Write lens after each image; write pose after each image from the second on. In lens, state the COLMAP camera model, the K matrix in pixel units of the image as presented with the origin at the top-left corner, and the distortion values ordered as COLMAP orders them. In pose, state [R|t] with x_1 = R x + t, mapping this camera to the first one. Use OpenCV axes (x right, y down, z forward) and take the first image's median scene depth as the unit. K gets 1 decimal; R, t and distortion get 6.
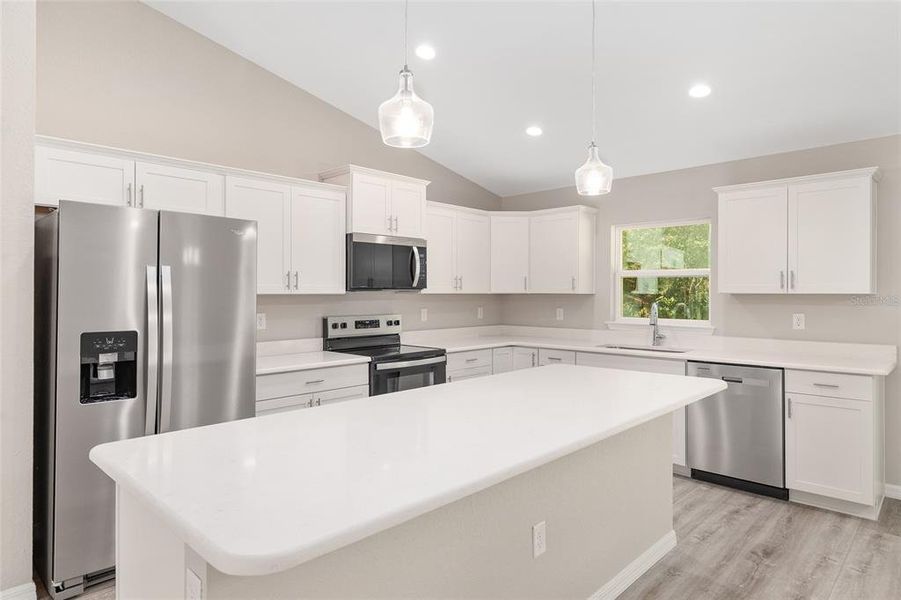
lens RADIAL K [[523.2, 0, 450.3], [0, 523.2, 295.4], [0, 0, 1]] dist [0.000768, -0.000429]
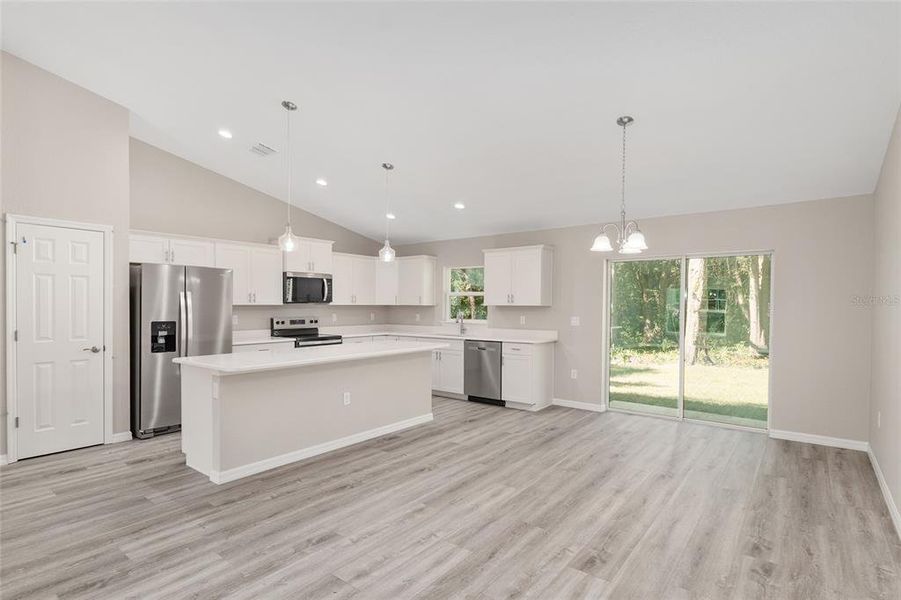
lens RADIAL K [[447.2, 0, 453.3], [0, 447.2, 314.2], [0, 0, 1]] dist [0.001171, 0.000040]
pose [[0.994163, 0.001303, 0.107880, 0.221719], [-0.003086, 0.999861, 0.016365, 0.002268], [-0.107844, -0.016603, 0.994029, -0.615920]]
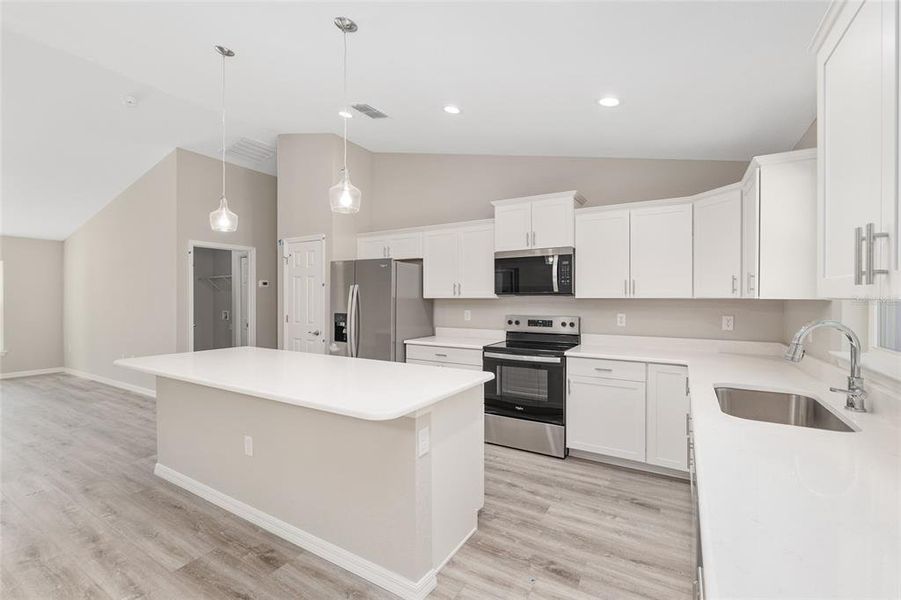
lens RADIAL K [[393.3, 0, 446.7], [0, 393.3, 294.7], [0, 0, 1]] dist [0.001212, 0.000092]
pose [[0.224556, -0.002321, -0.974458, 0.742806], [-0.004510, 0.999984, -0.003421, -0.007562], [0.974451, 0.005163, 0.224542, 0.640769]]
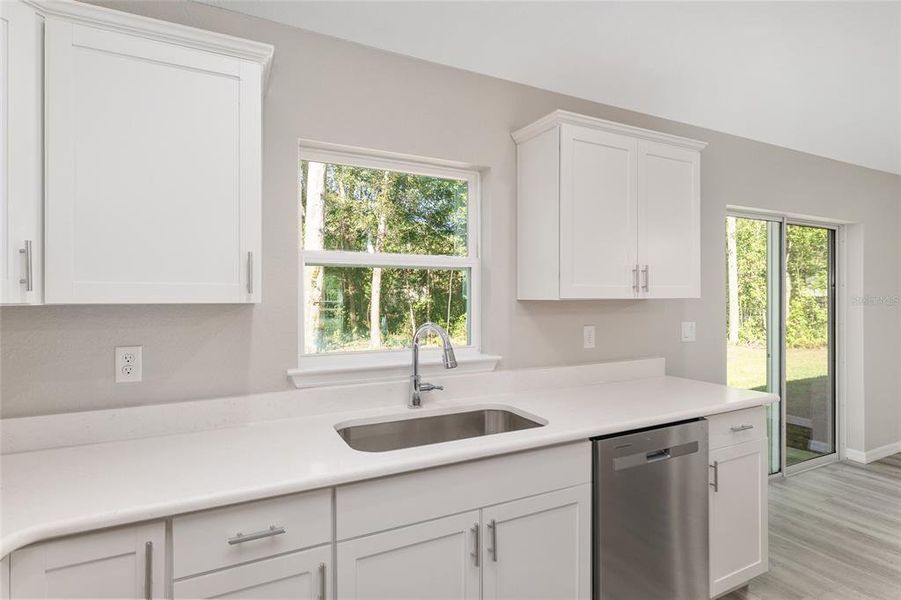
lens RADIAL K [[447.2, 0, 453.3], [0, 447.2, 314.2], [0, 0, 1]] dist [0.001171, 0.000040]
pose [[0.335404, -0.035558, 0.941403, 0.015997], [0.008238, 0.999360, 0.034813, -0.005589], [-0.942039, -0.003921, 0.335482, 0.944347]]
